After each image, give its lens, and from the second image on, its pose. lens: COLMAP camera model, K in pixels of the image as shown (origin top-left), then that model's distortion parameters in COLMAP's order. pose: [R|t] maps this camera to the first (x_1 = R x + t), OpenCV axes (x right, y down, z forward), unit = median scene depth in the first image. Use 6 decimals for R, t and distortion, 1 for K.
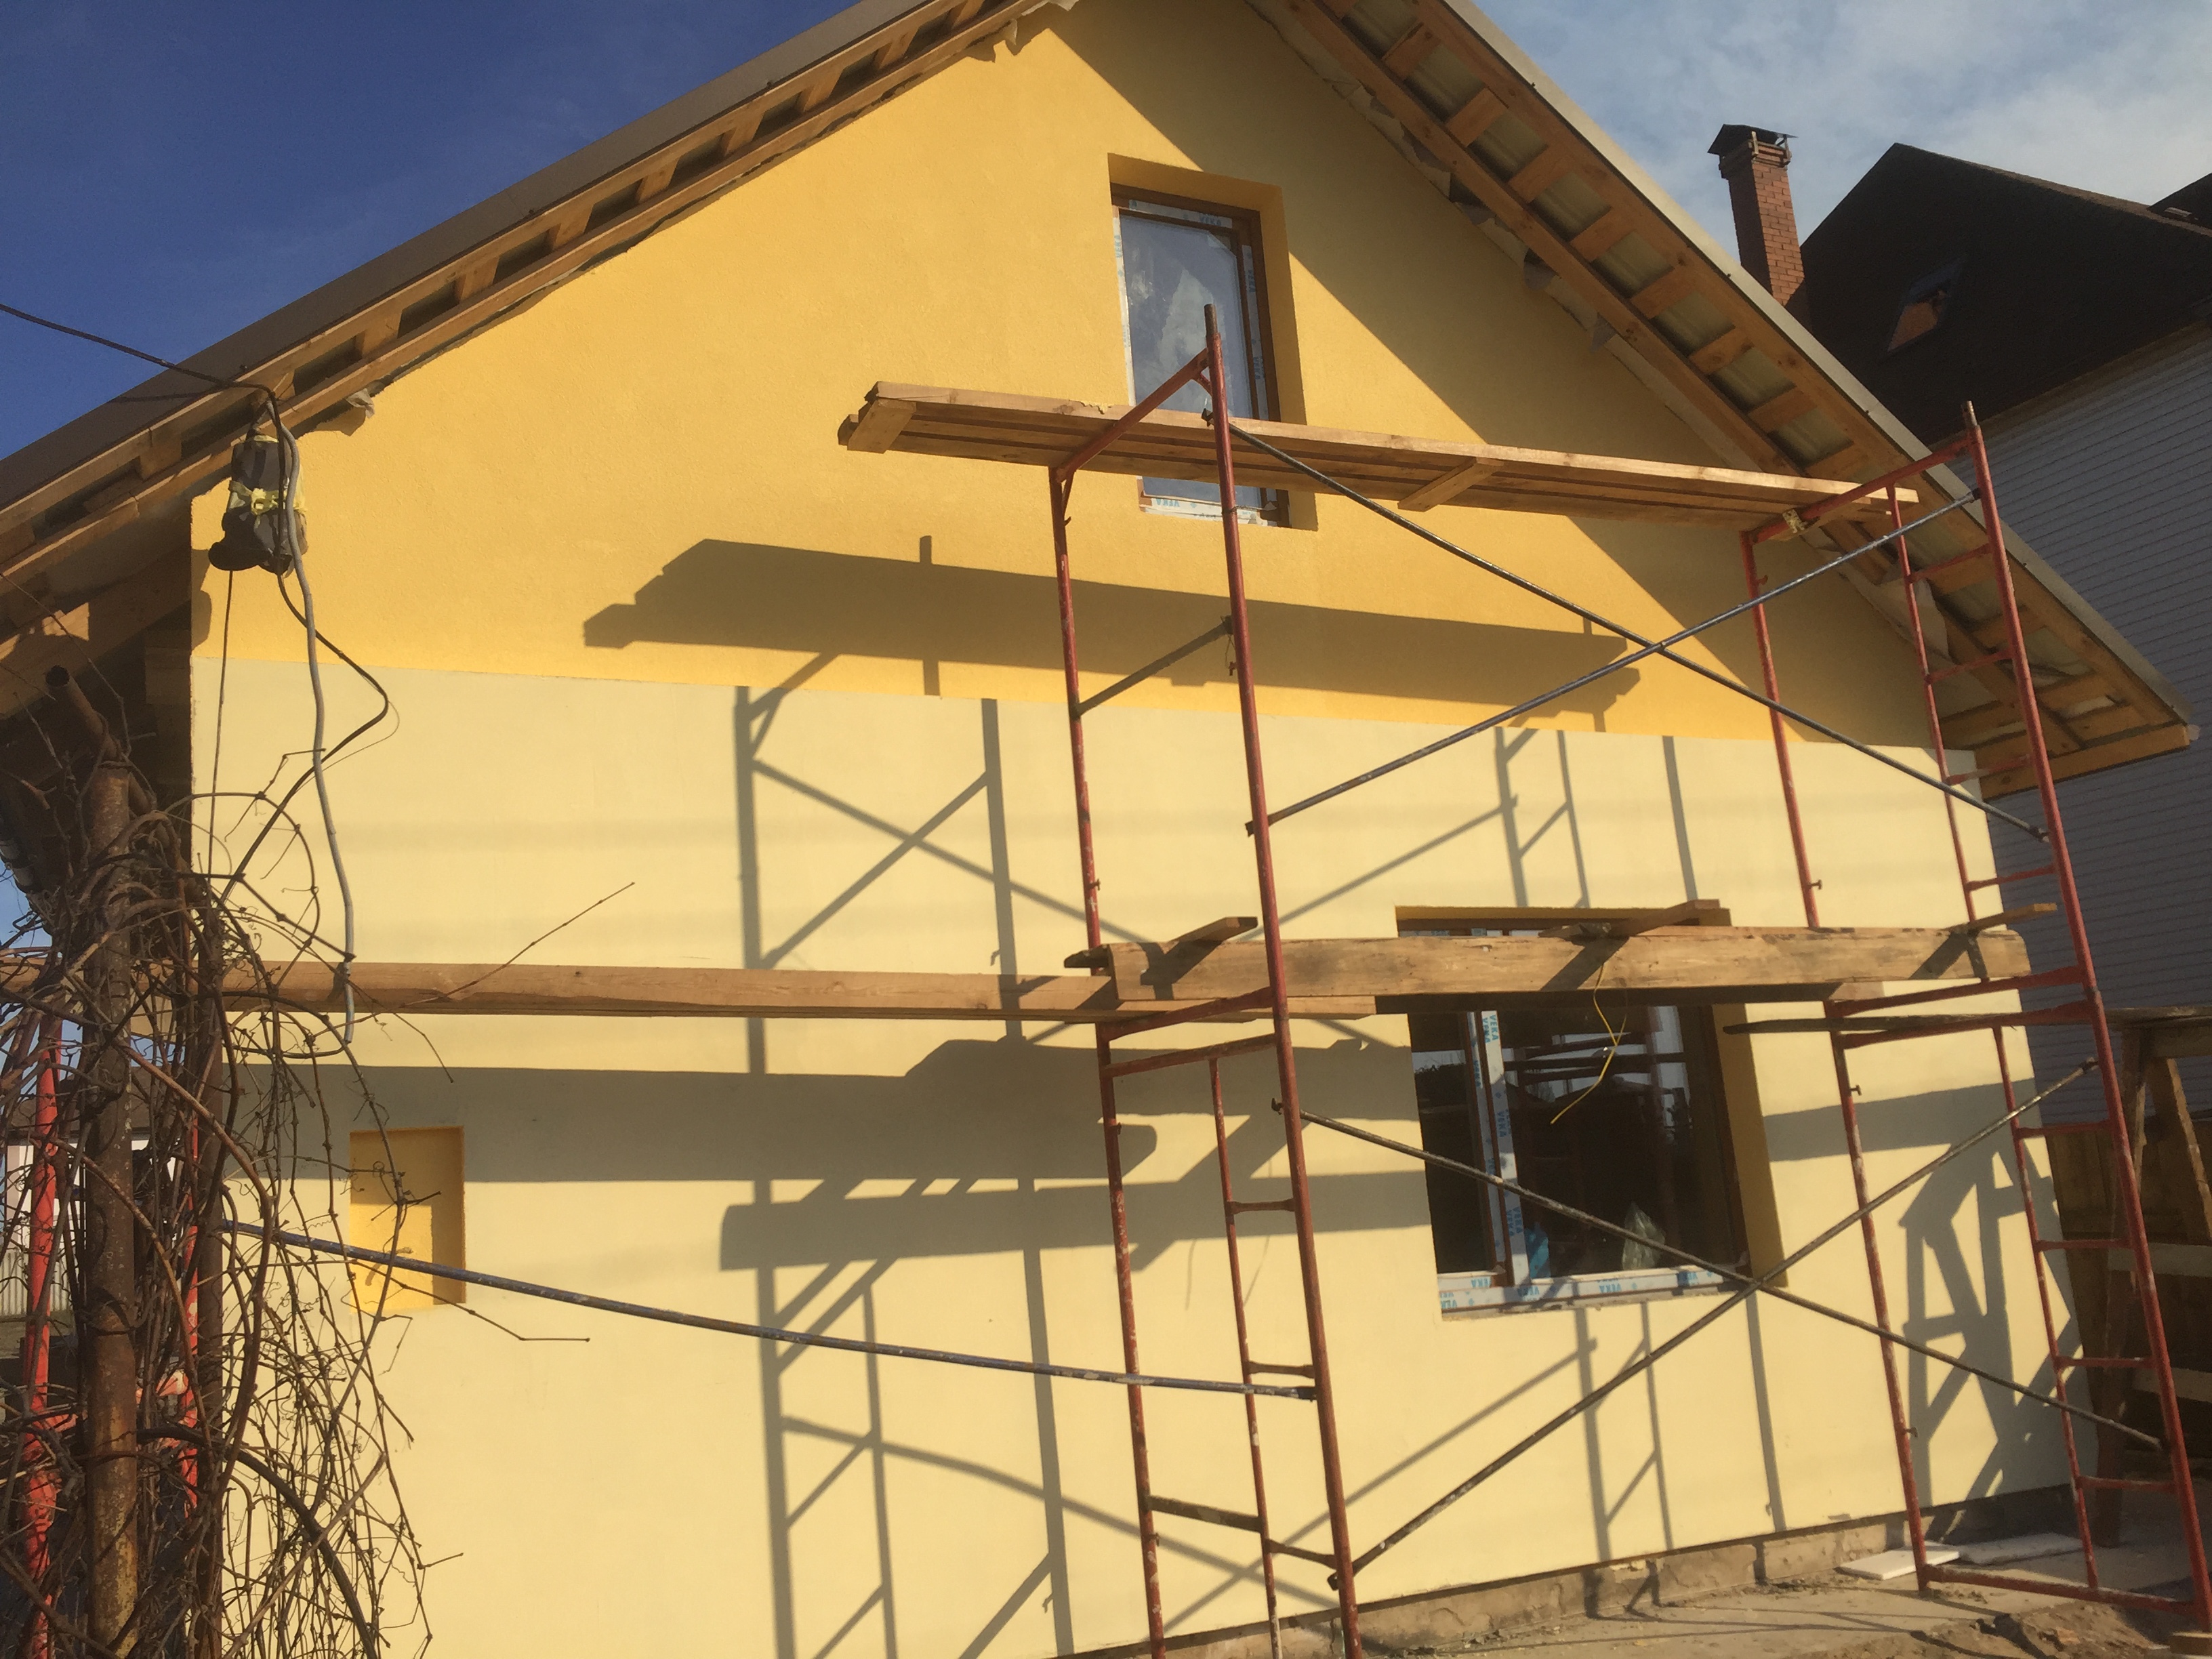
lens RADIAL K [[1847.0, 0, 1106.0], [0, 1847.0, 829.5], [0, 0, 1]] dist [0.058025, -0.090299]
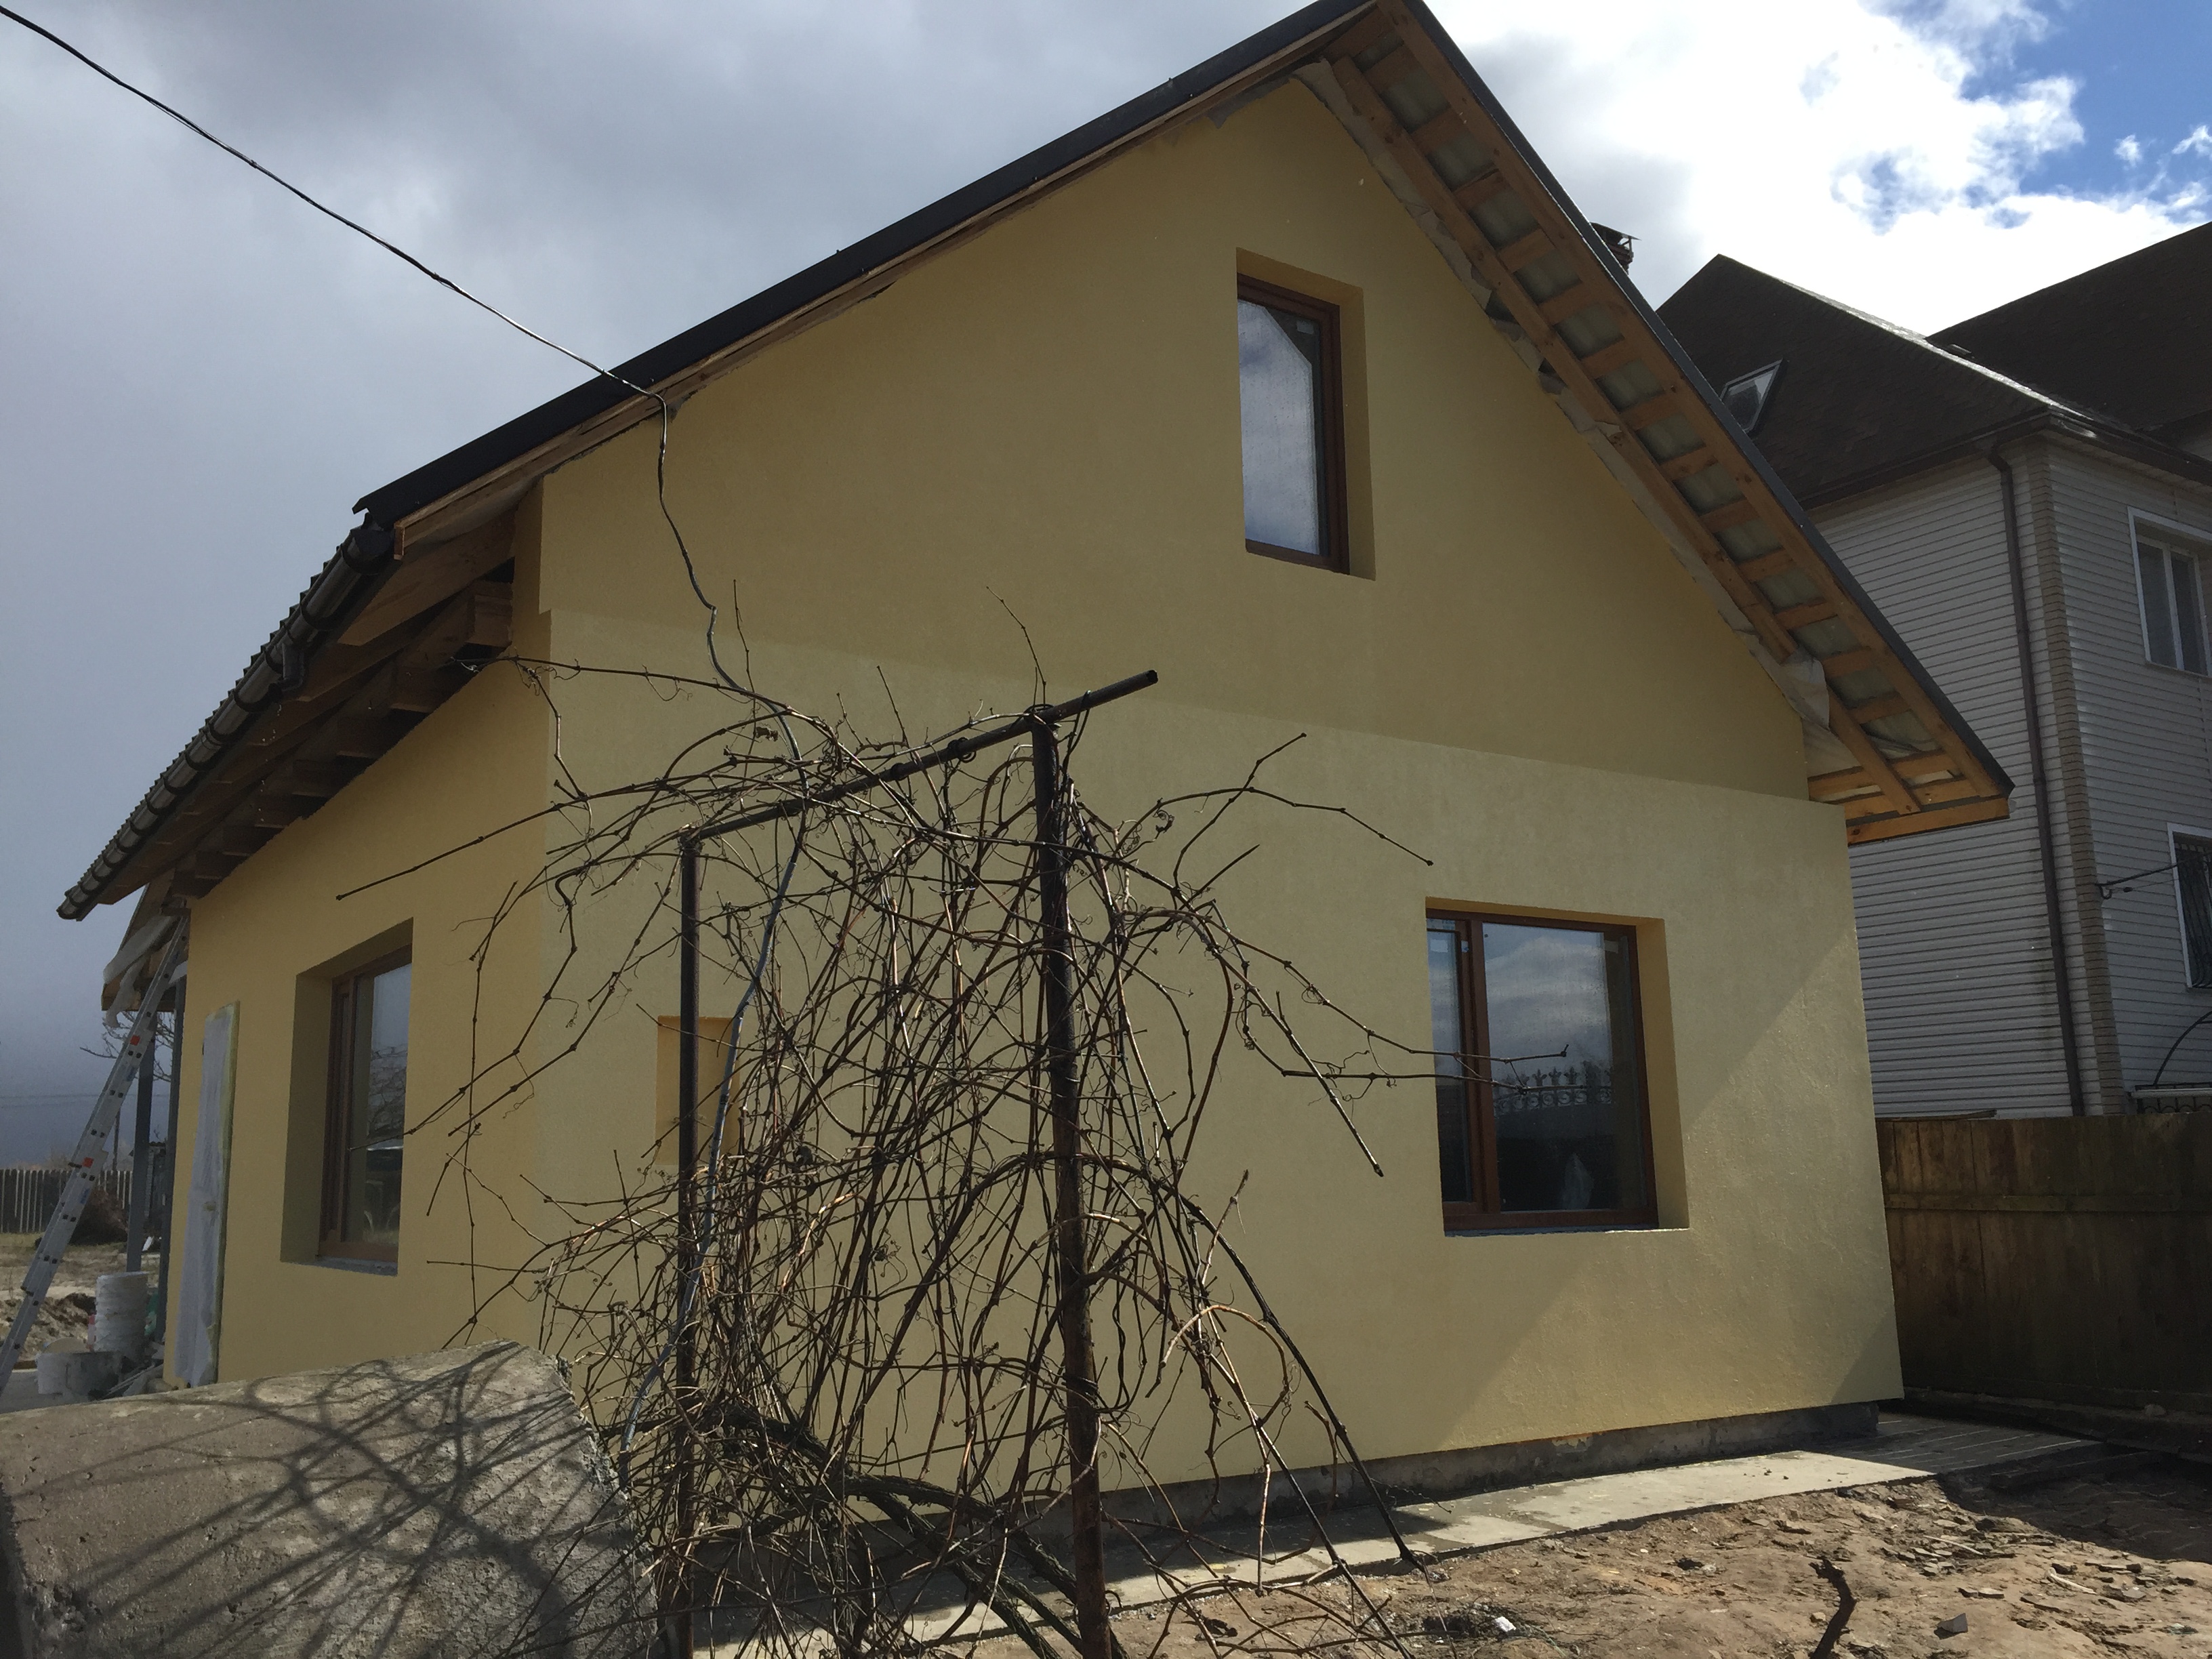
lens RADIAL K [[1852.8, 0, 1113.8], [0, 1852.8, 839.1], [0, 0, 1]] dist [0.189101, -0.331389]
pose [[0.984403, 0.085006, 0.154028, -0.210767], [-0.086041, 0.996292, 0.000059, 0.022658], [-0.153452, -0.013310, 0.988066, -0.174500]]
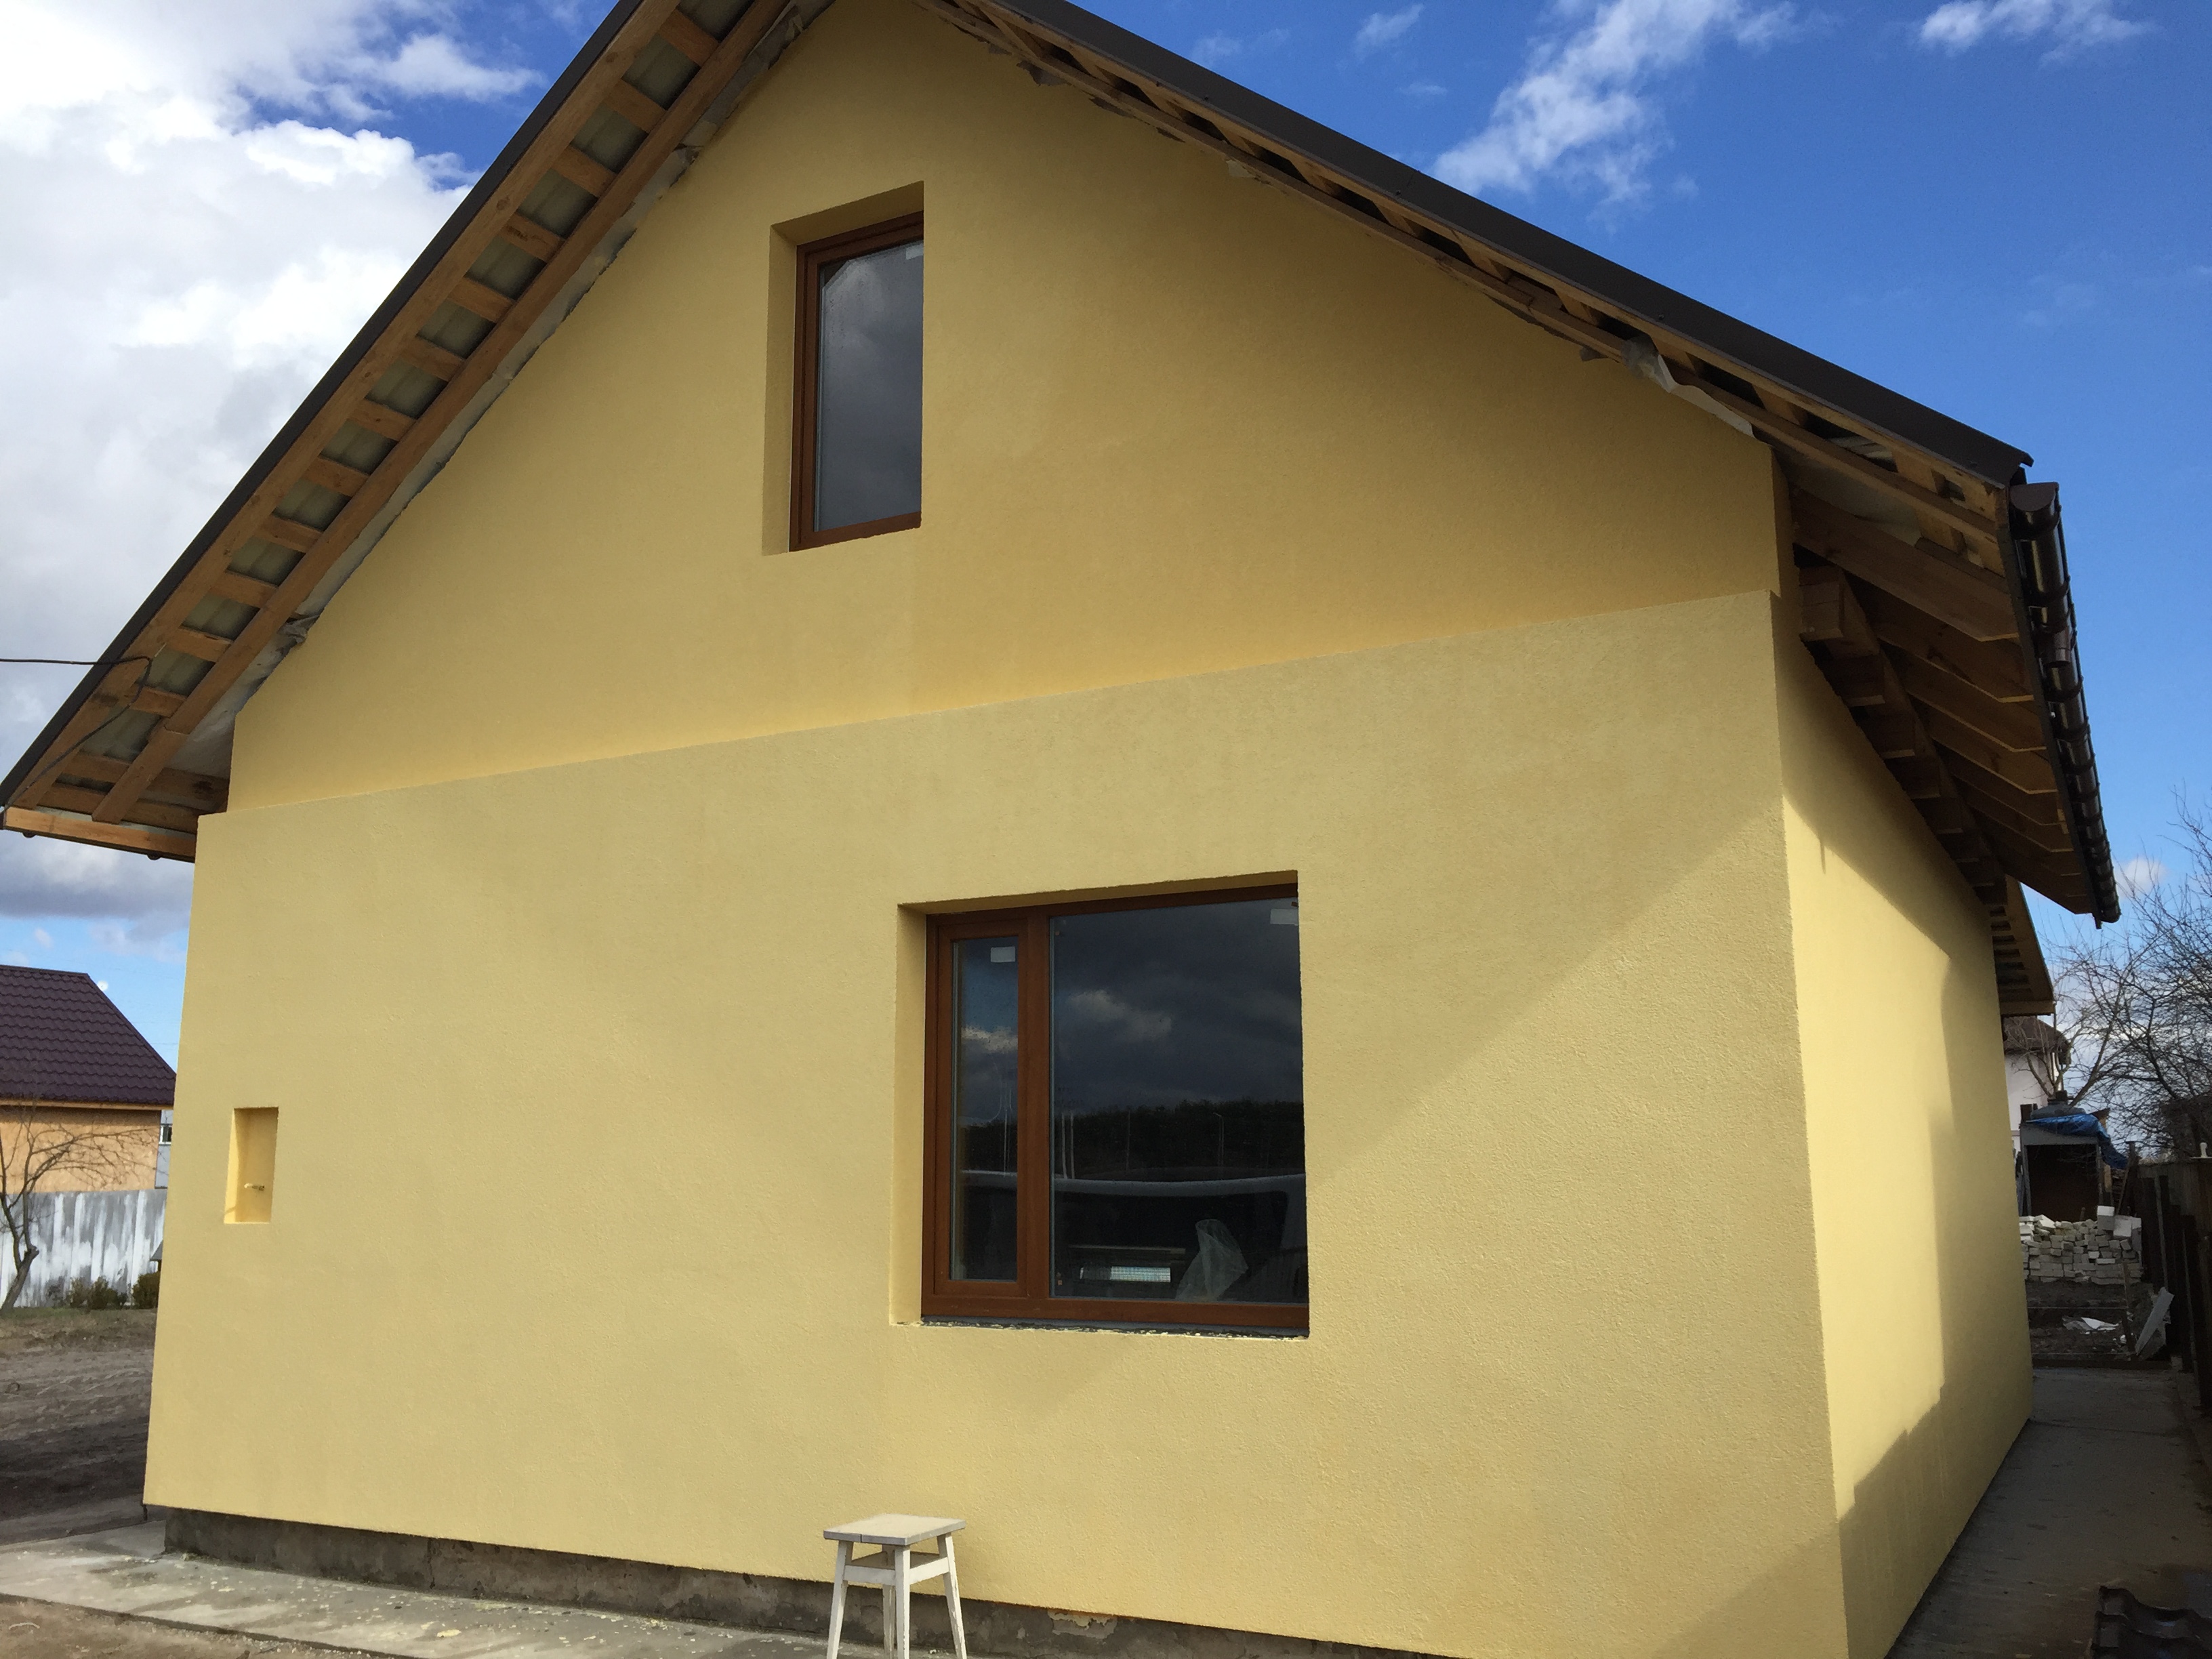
lens RADIAL K [[1872.4, 0, 1105.6], [0, 1872.4, 883.0], [0, 0, 1]] dist [0.058660, -0.091557]
pose [[0.596922, -0.048602, -0.800826, 0.864829], [0.109317, 0.993782, 0.021170, 0.035776], [0.794817, -0.100181, 0.598523, 0.450755]]
